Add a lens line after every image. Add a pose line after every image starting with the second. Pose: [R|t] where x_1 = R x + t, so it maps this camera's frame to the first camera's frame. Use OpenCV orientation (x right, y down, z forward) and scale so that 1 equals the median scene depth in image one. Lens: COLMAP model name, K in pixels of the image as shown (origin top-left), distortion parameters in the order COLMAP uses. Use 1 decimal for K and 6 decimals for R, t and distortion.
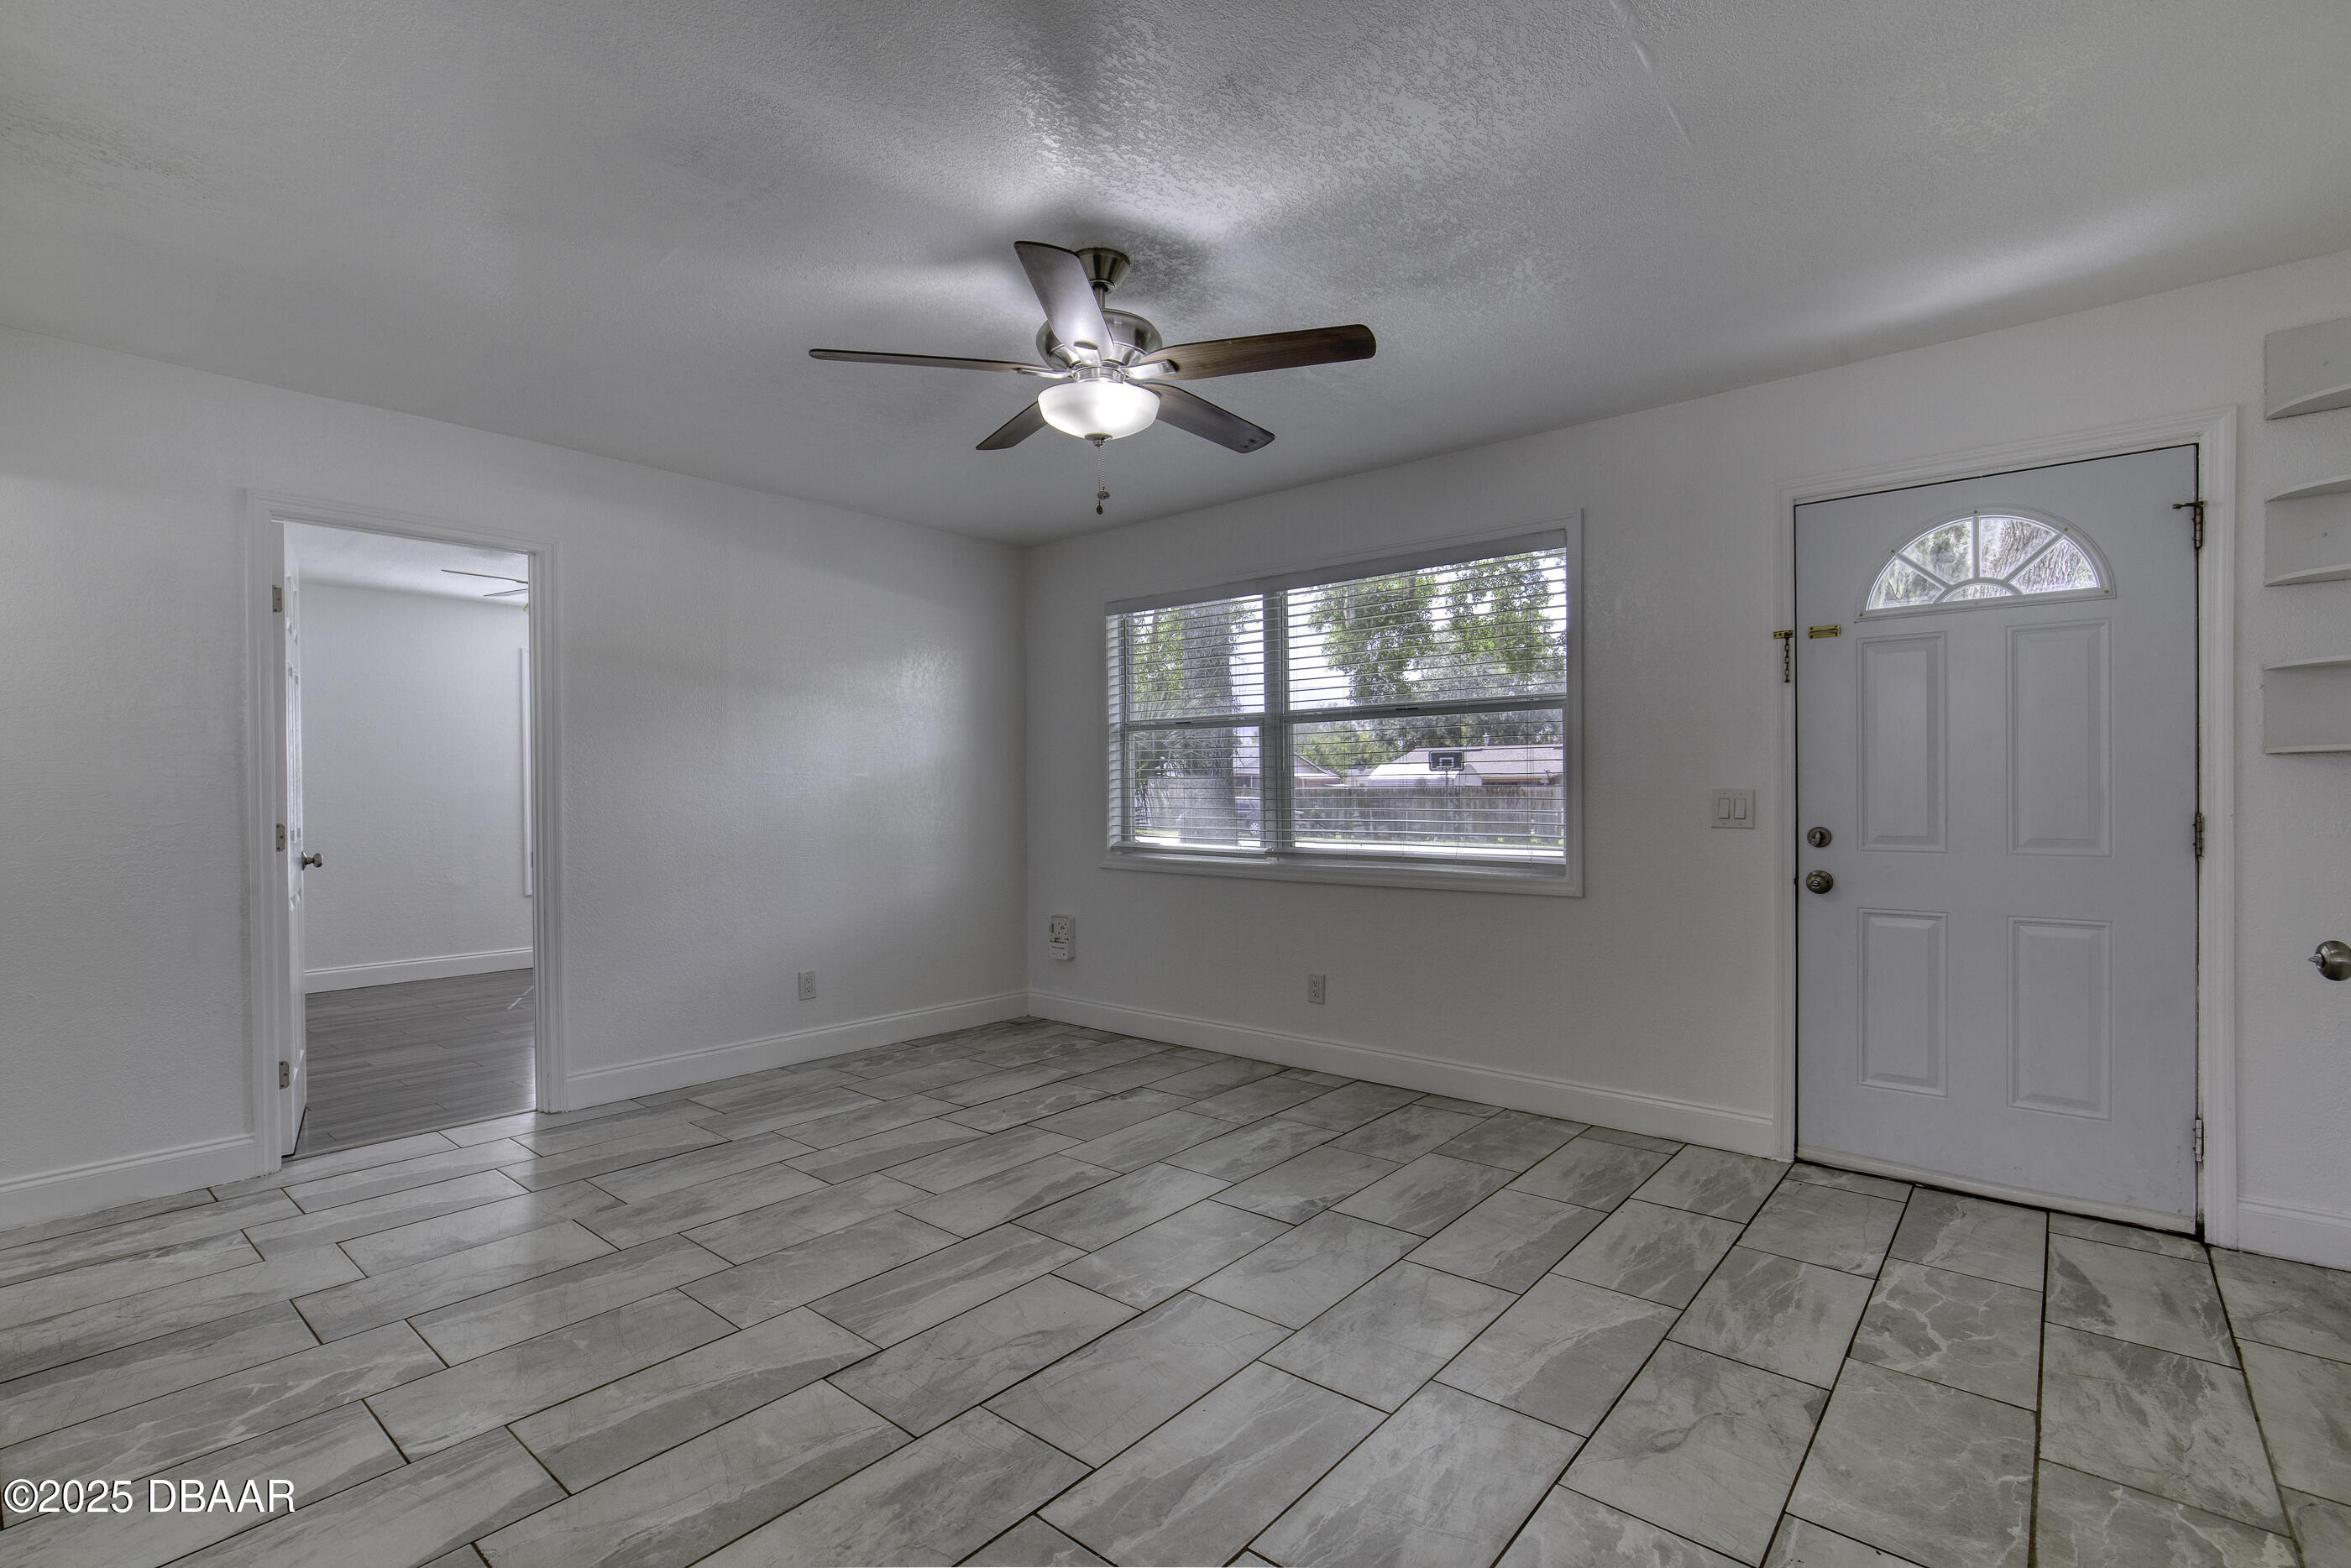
lens RADIAL K [[1070.8, 0, 1149.3], [0, 1070.8, 795.7], [0, 0, 1]] dist [-0.012206, 0.004899]
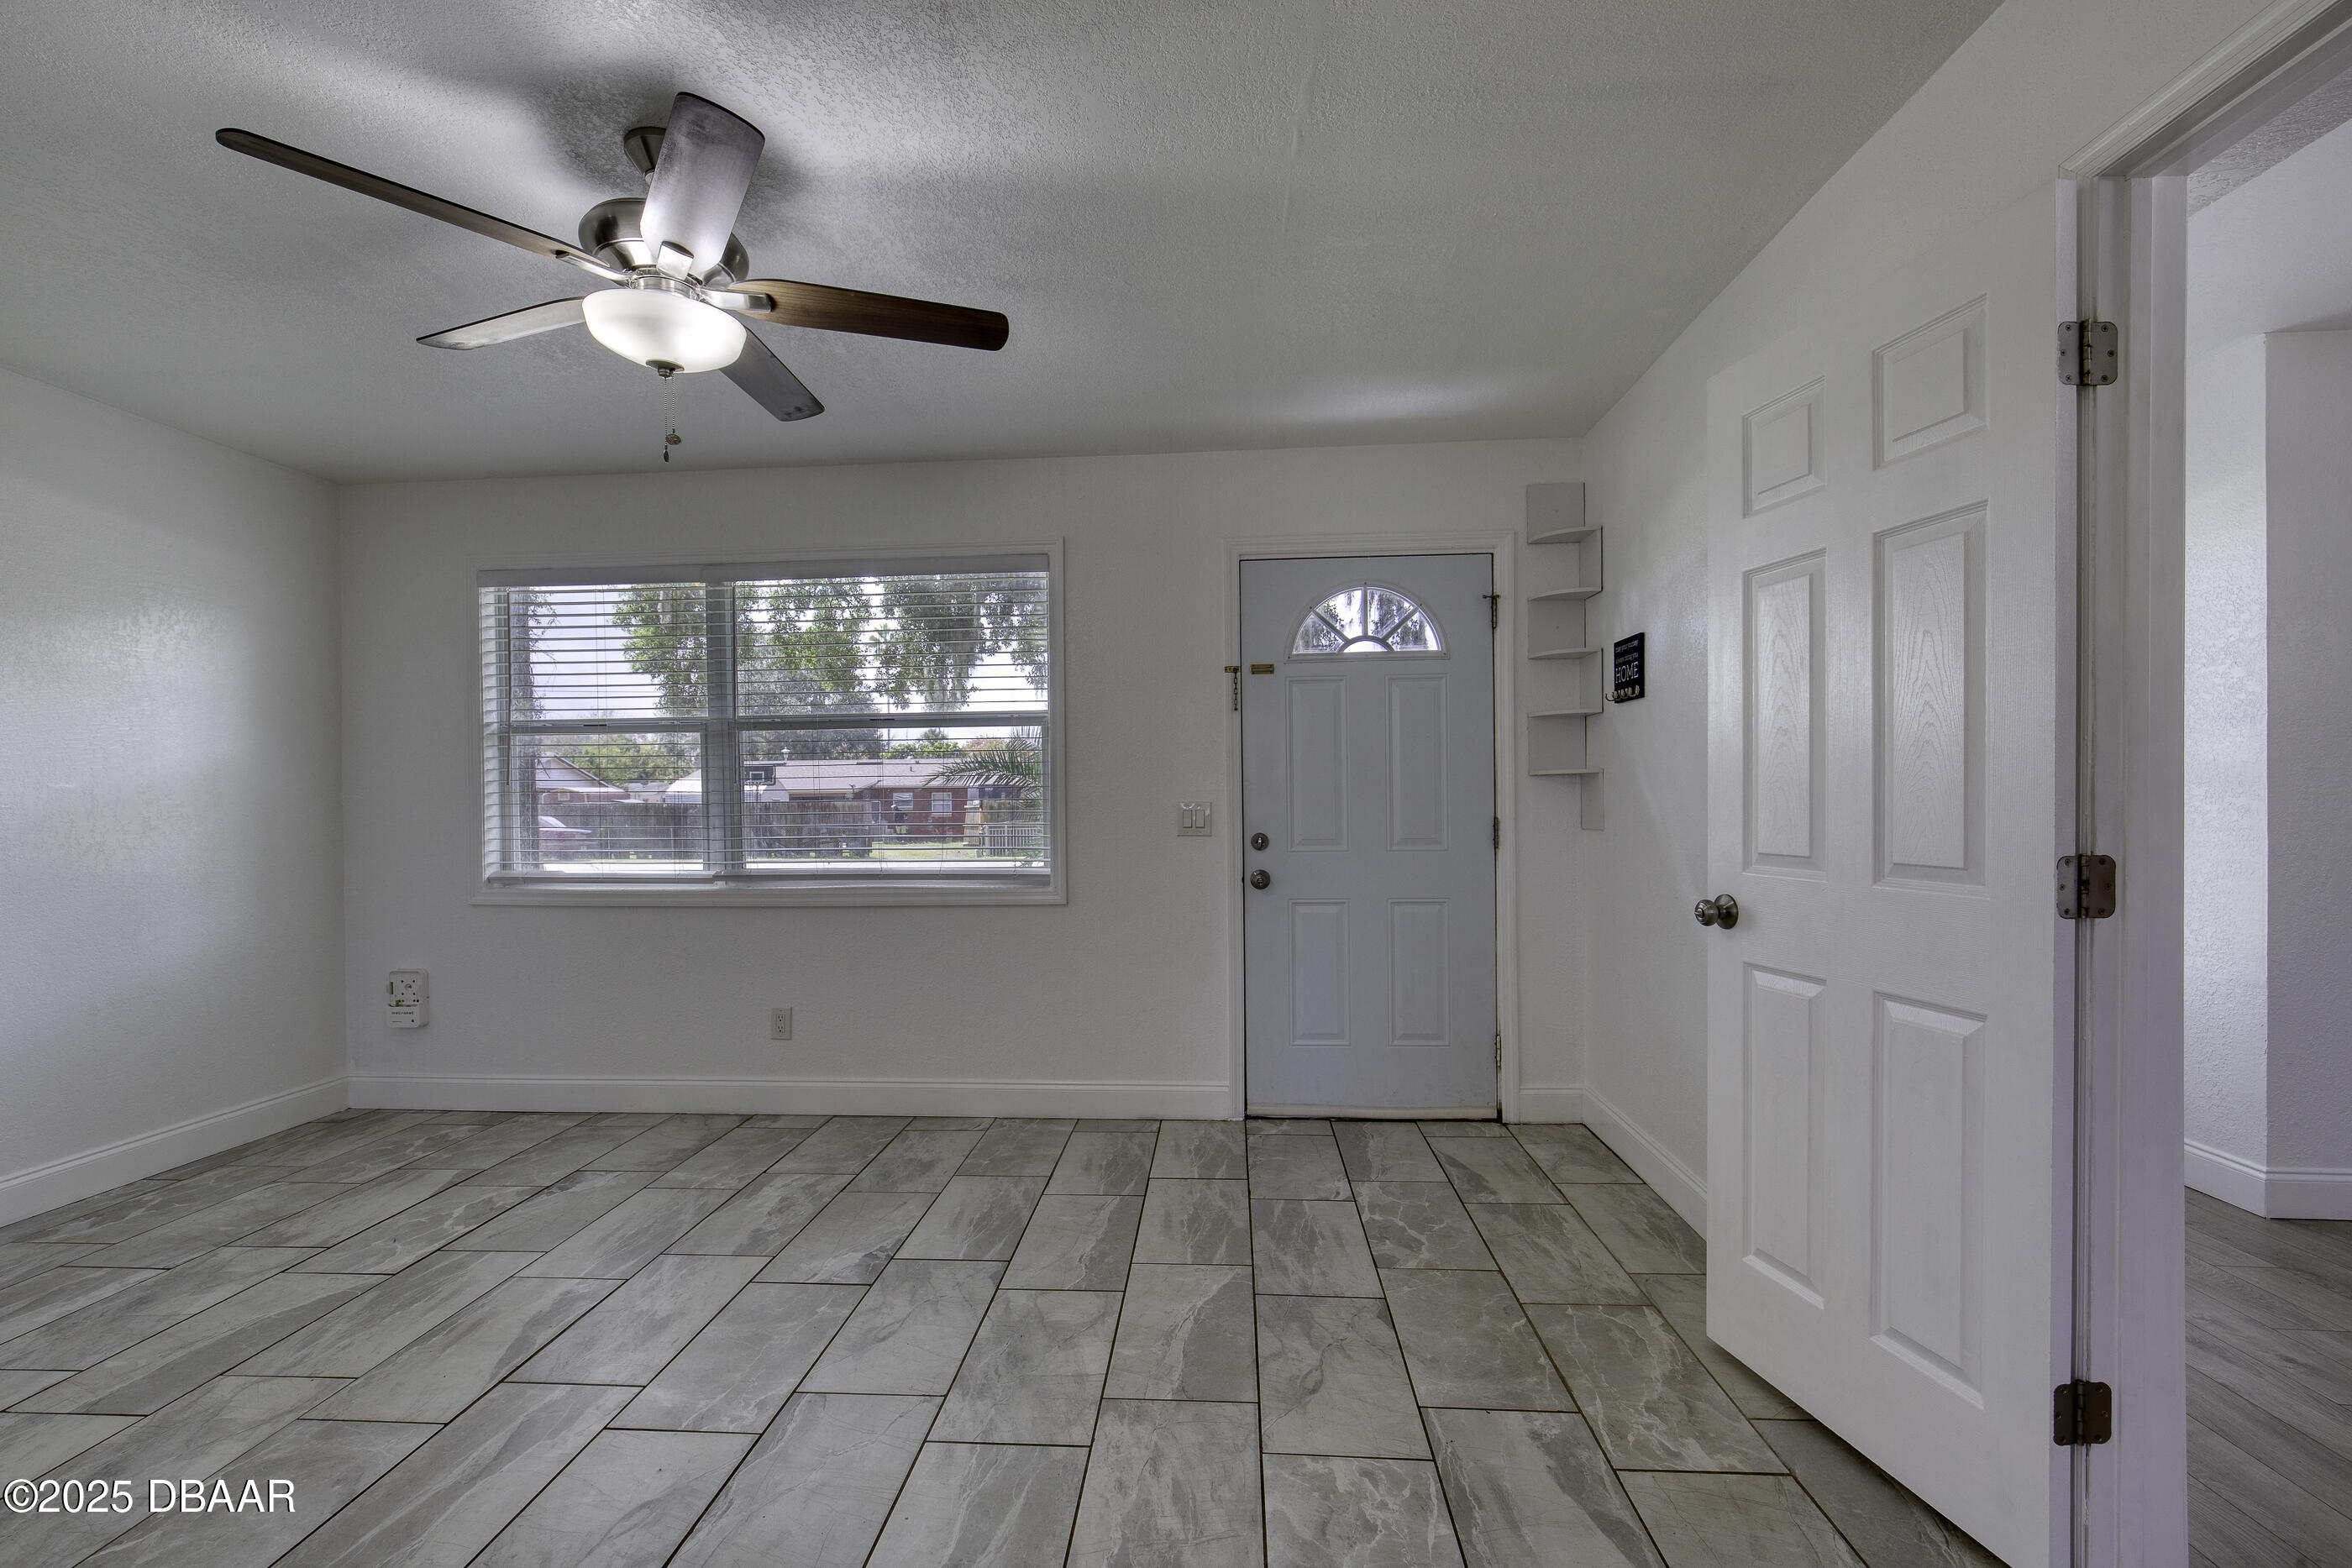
lens RADIAL K [[1079.5, 0, 1142.8], [0, 1079.5, 803.9], [0, 0, 1]] dist [-0.018427, 0.008736]
pose [[0.803975, -0.005248, 0.594640, -0.196262], [0.009108, 0.999952, -0.003490, -0.000244], [-0.594593, 0.008222, 0.803985, 0.114447]]
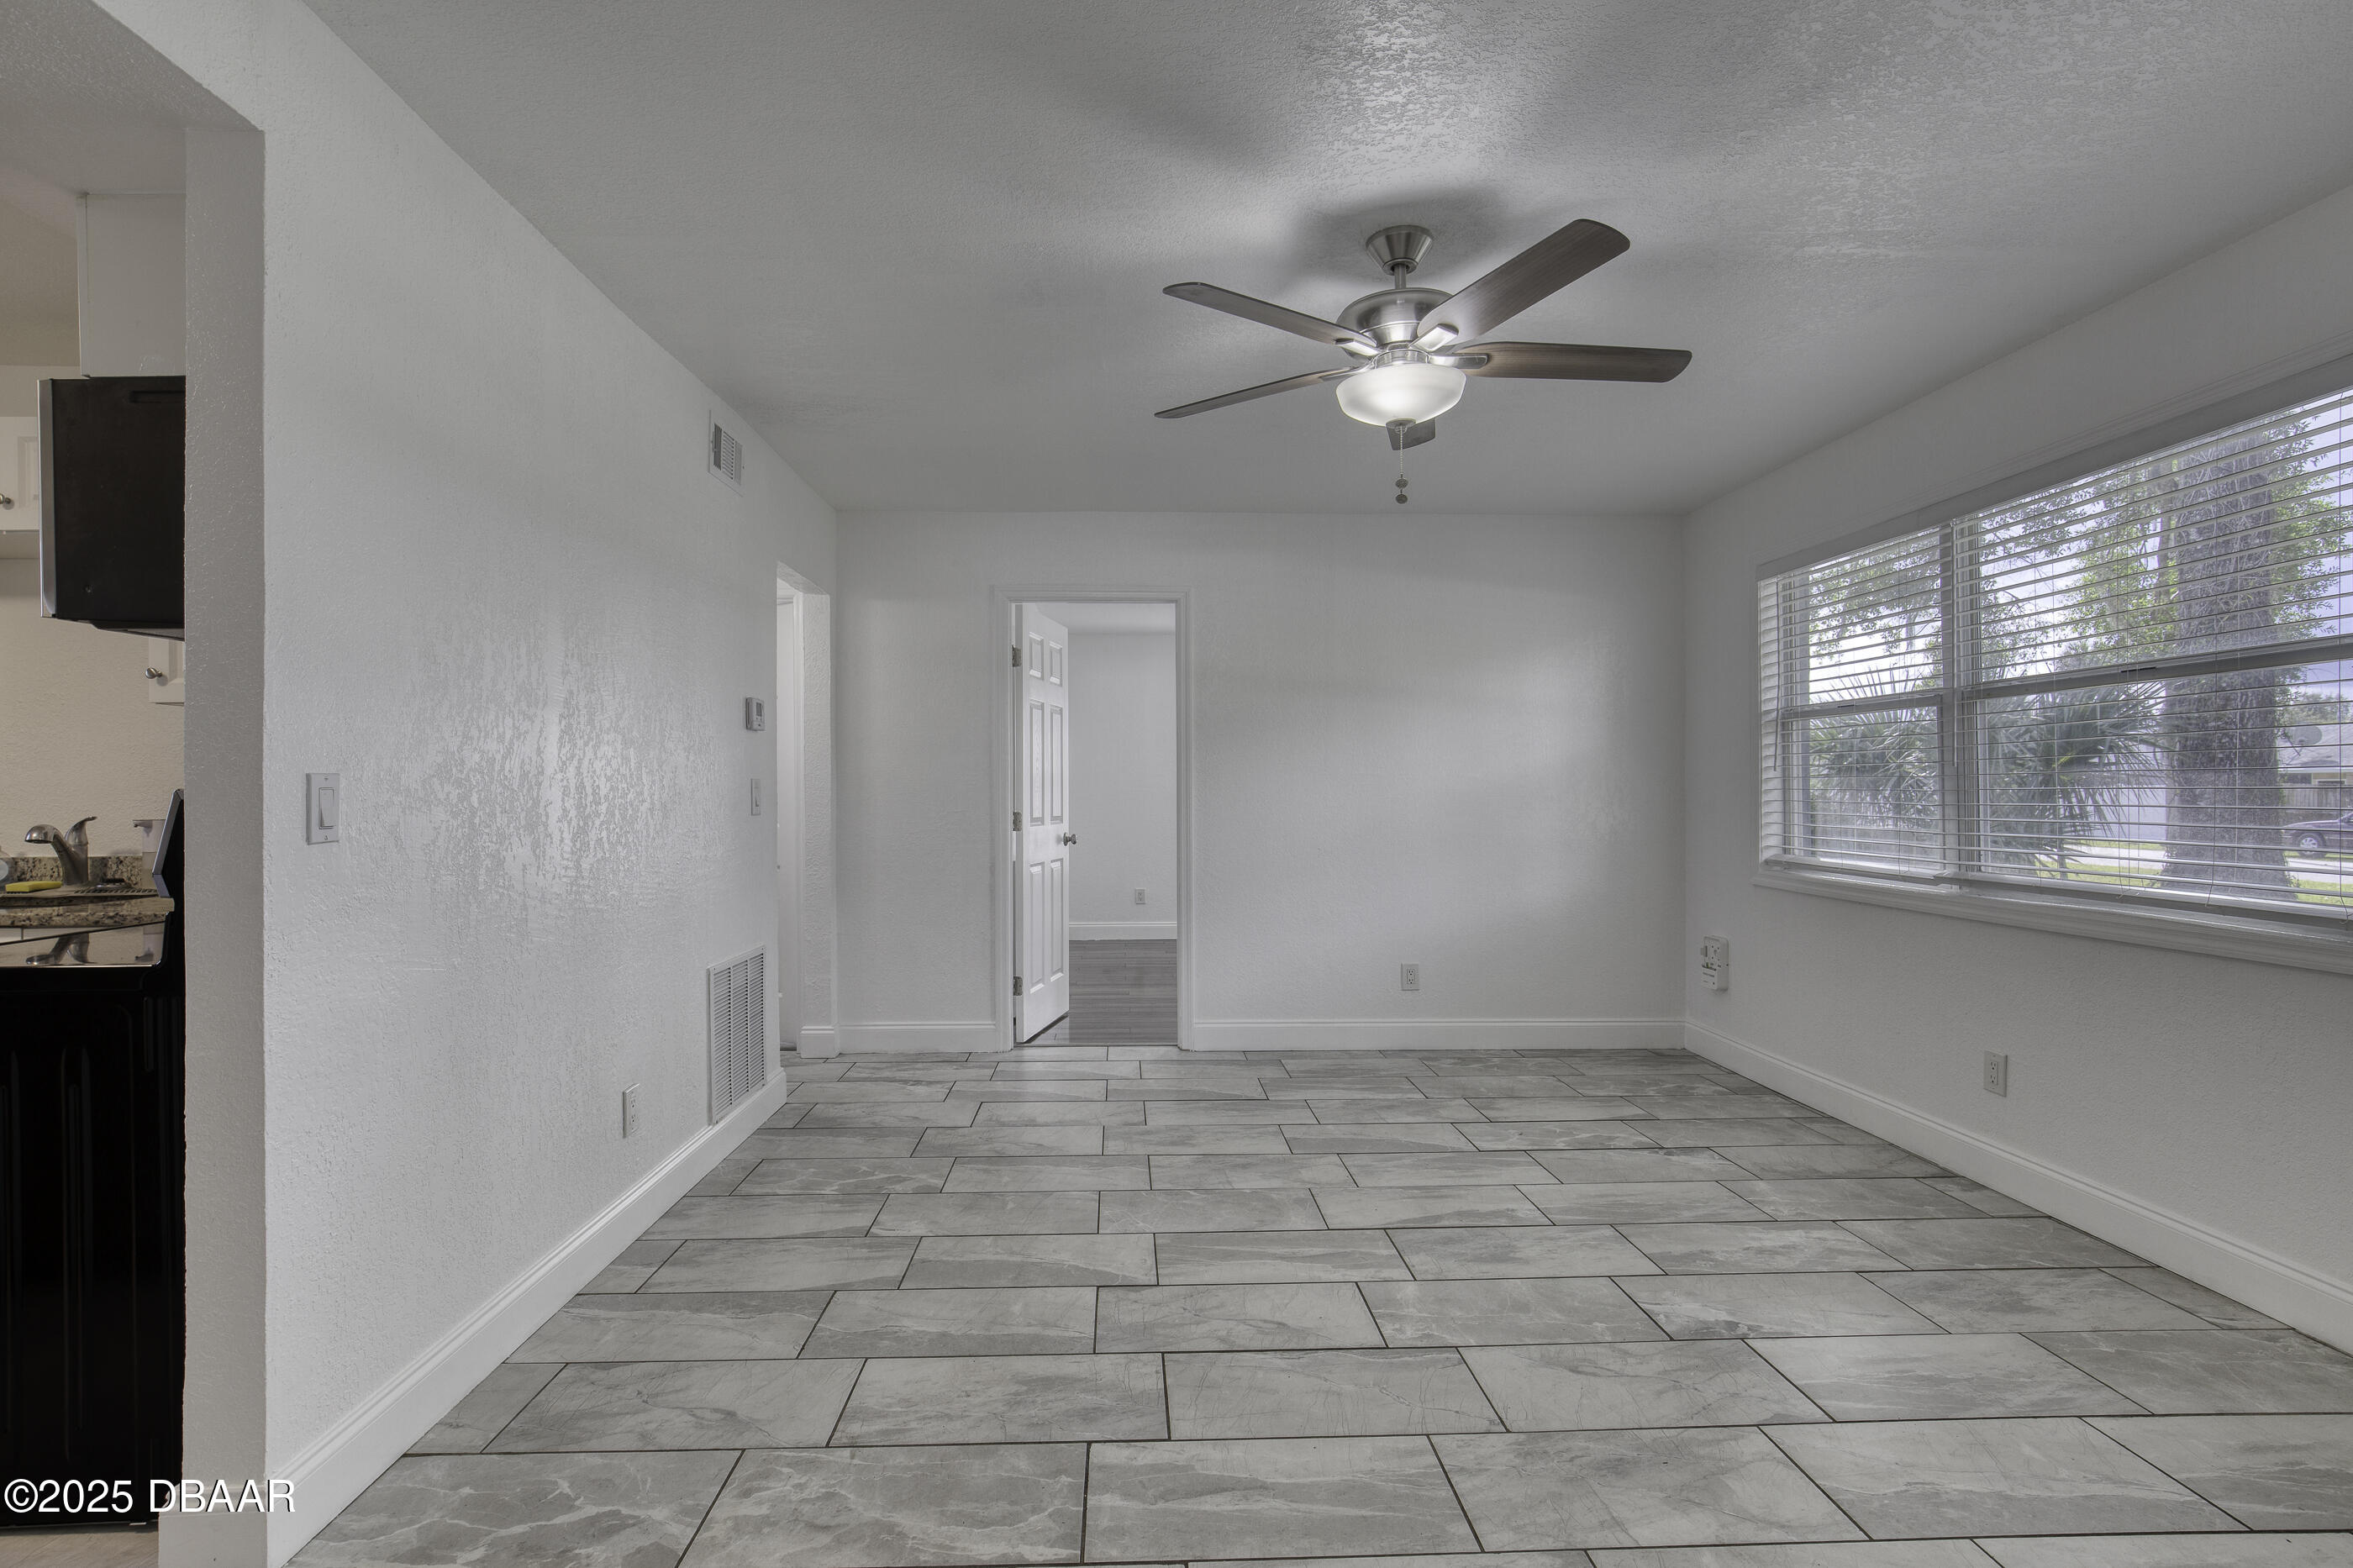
lens RADIAL K [[1073.2, 0, 1161.4], [0, 1073.2, 787.0], [0, 0, 1]] dist [-0.013647, 0.005864]
pose [[0.683266, 0.002093, -0.730167, 0.413282], [-0.006896, 0.999970, -0.003586, -0.004309], [0.730137, 0.007486, 0.683260, 0.156937]]
